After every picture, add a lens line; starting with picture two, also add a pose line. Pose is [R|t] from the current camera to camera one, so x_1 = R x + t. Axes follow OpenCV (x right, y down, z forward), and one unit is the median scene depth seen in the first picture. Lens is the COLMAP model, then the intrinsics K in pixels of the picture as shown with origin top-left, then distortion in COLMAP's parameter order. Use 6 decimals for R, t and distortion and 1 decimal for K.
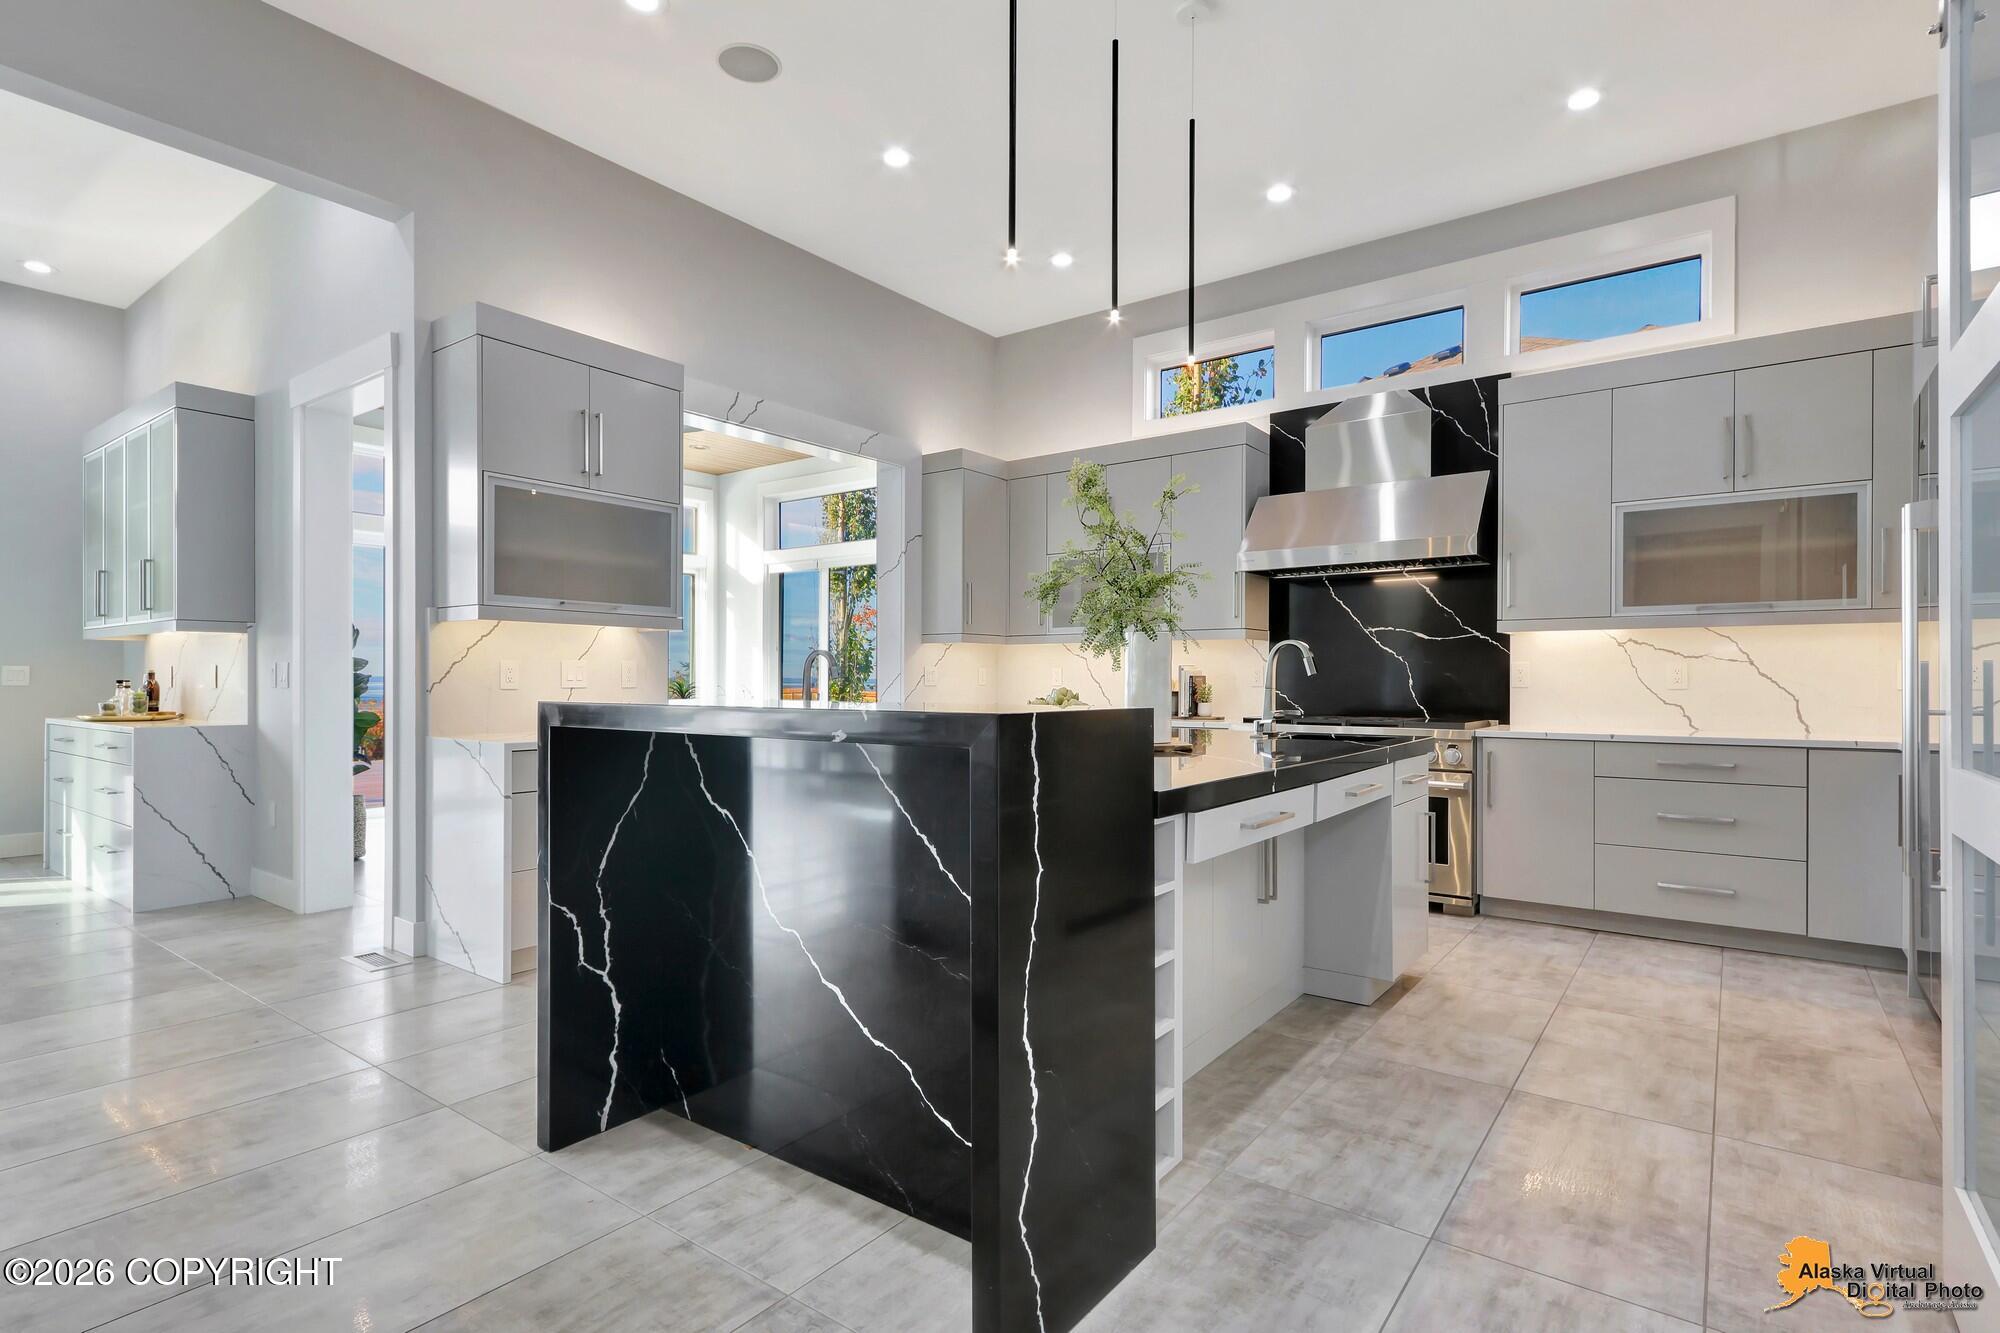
lens RADIAL K [[972.6, 0, 991.3], [0, 972.6, 682.6], [0, 0, 1]] dist [0.002231, -0.000672]
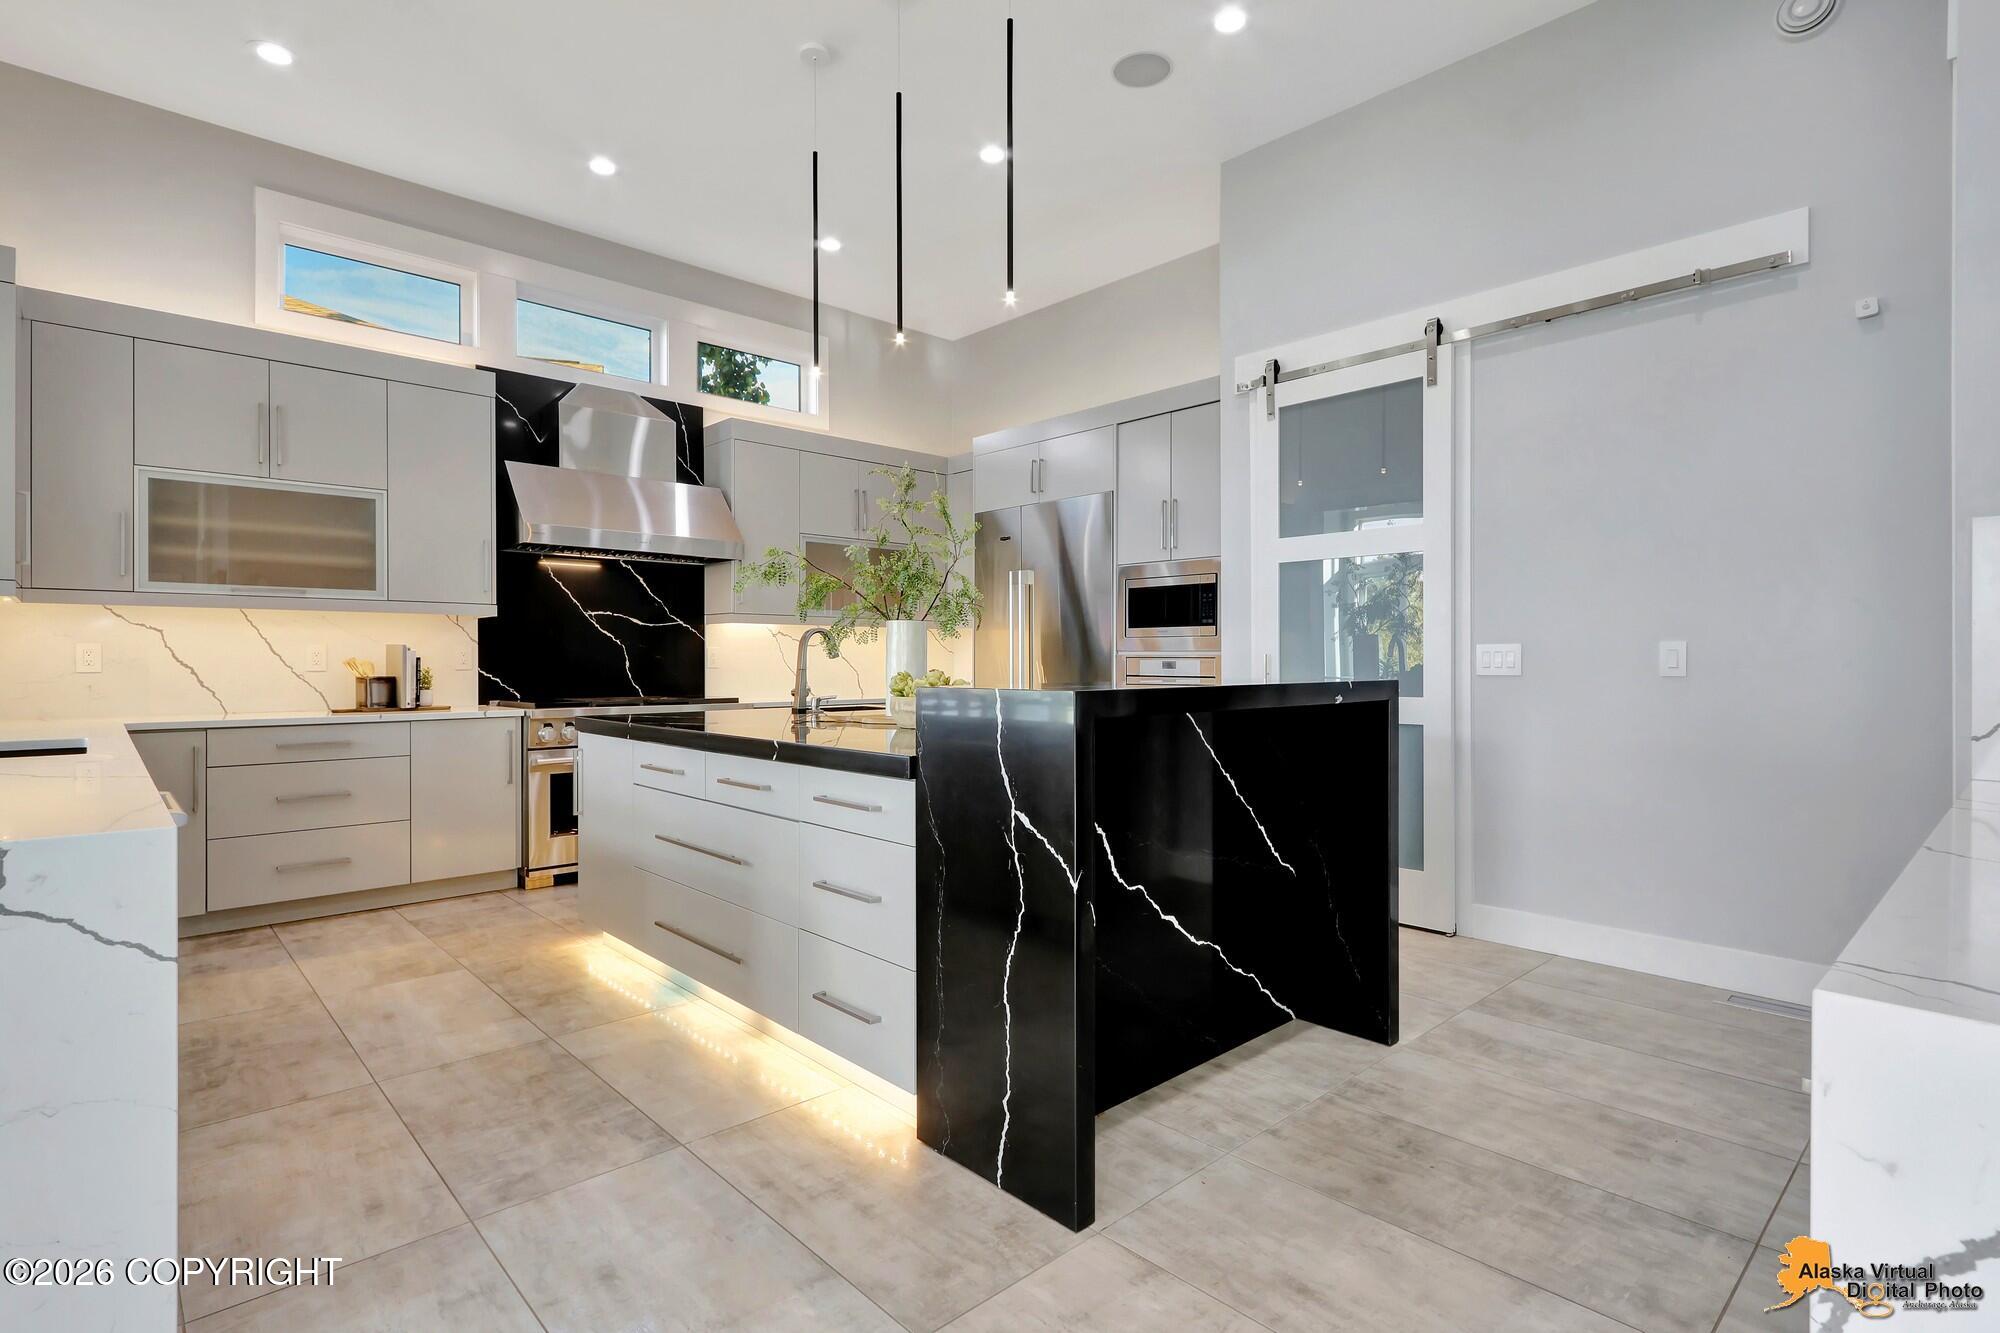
lens RADIAL K [[972.6, 0, 995.3], [0, 972.6, 675.1], [0, 0, 1]] dist [0.002231, -0.000672]
pose [[0.183242, -0.015584, 0.982944, -0.875451], [0.004652, 0.999877, 0.014985, -0.003746], [-0.983057, 0.001826, 0.183292, 0.628984]]
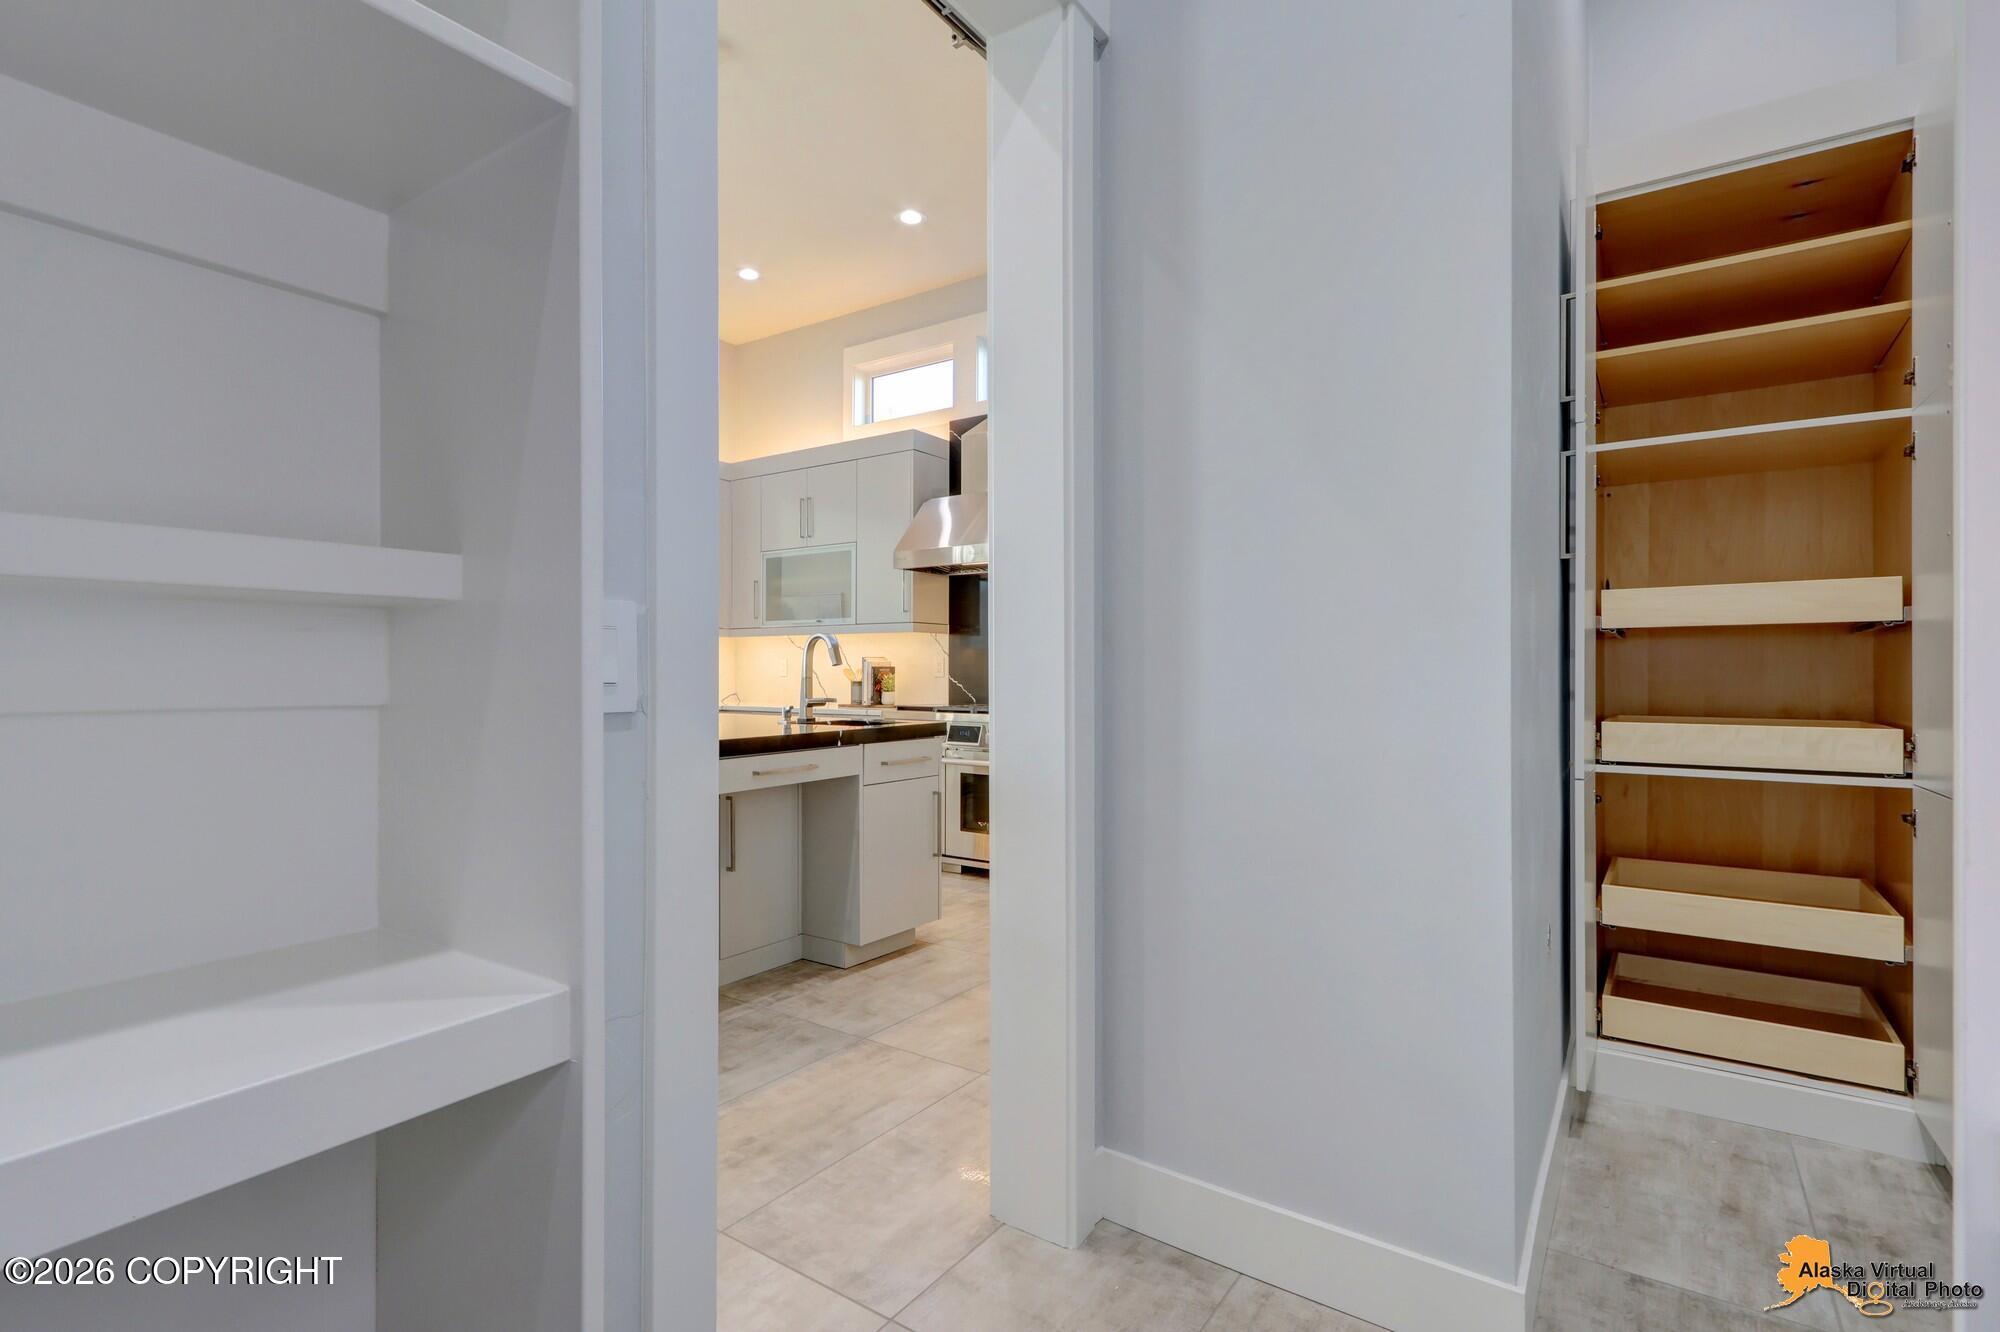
lens RADIAL K [[972.6, 0, 1008.7], [0, 972.6, 654.0], [0, 0, 1]] dist [0.002231, -0.000672]
pose [[0.999711, -0.002996, 0.023841, 0.557102], [0.003493, 0.999777, -0.020834, 0.003715], [-0.023773, 0.020911, 0.999499, -0.097990]]
